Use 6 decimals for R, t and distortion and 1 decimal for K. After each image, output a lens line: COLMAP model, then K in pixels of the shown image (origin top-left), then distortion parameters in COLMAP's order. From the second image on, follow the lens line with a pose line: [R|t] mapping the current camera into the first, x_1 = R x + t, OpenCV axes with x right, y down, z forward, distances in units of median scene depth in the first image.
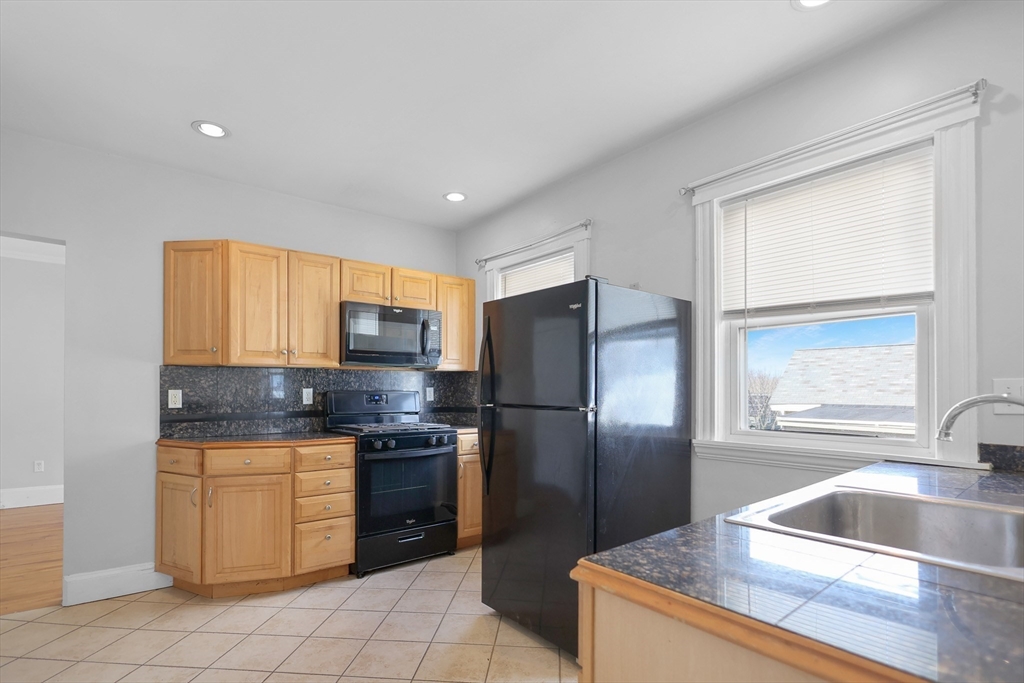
lens RADIAL K [[487.5, 0, 491.3], [0, 487.5, 388.5], [0, 0, 1]] dist [-0.006550, 0.003125]
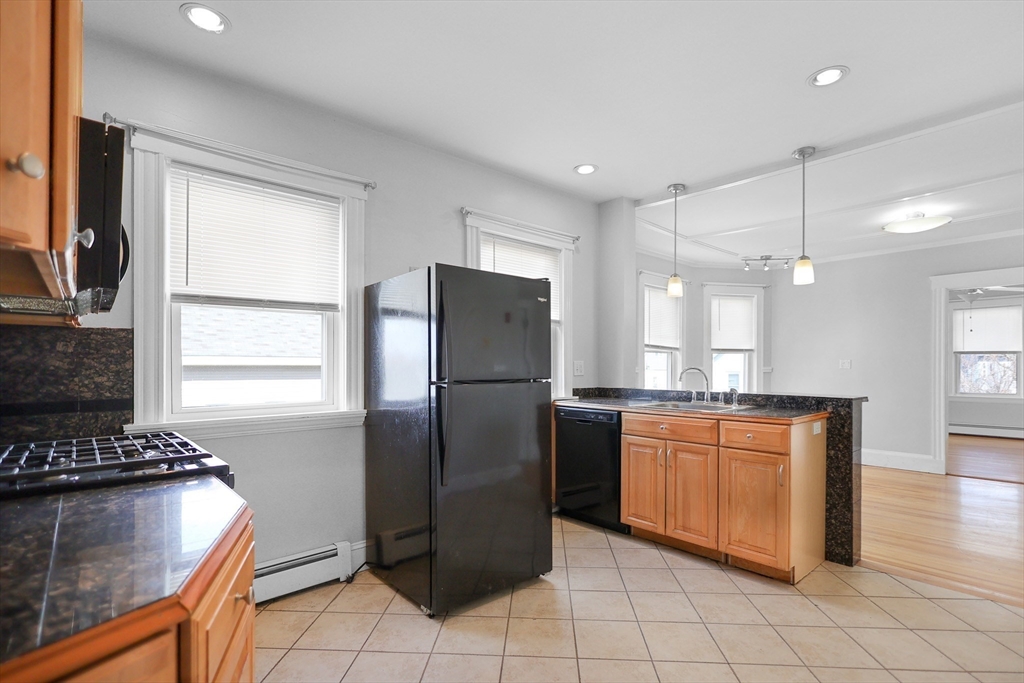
lens RADIAL K [[487.5, 0, 534.0], [0, 487.5, 366.0], [0, 0, 1]] dist [-0.006550, 0.003125]
pose [[-0.072170, 0.002886, 0.997388, -0.784897], [0.000095, 0.999996, -0.002887, 0.006593], [-0.997392, -0.000114, -0.072170, 0.798042]]
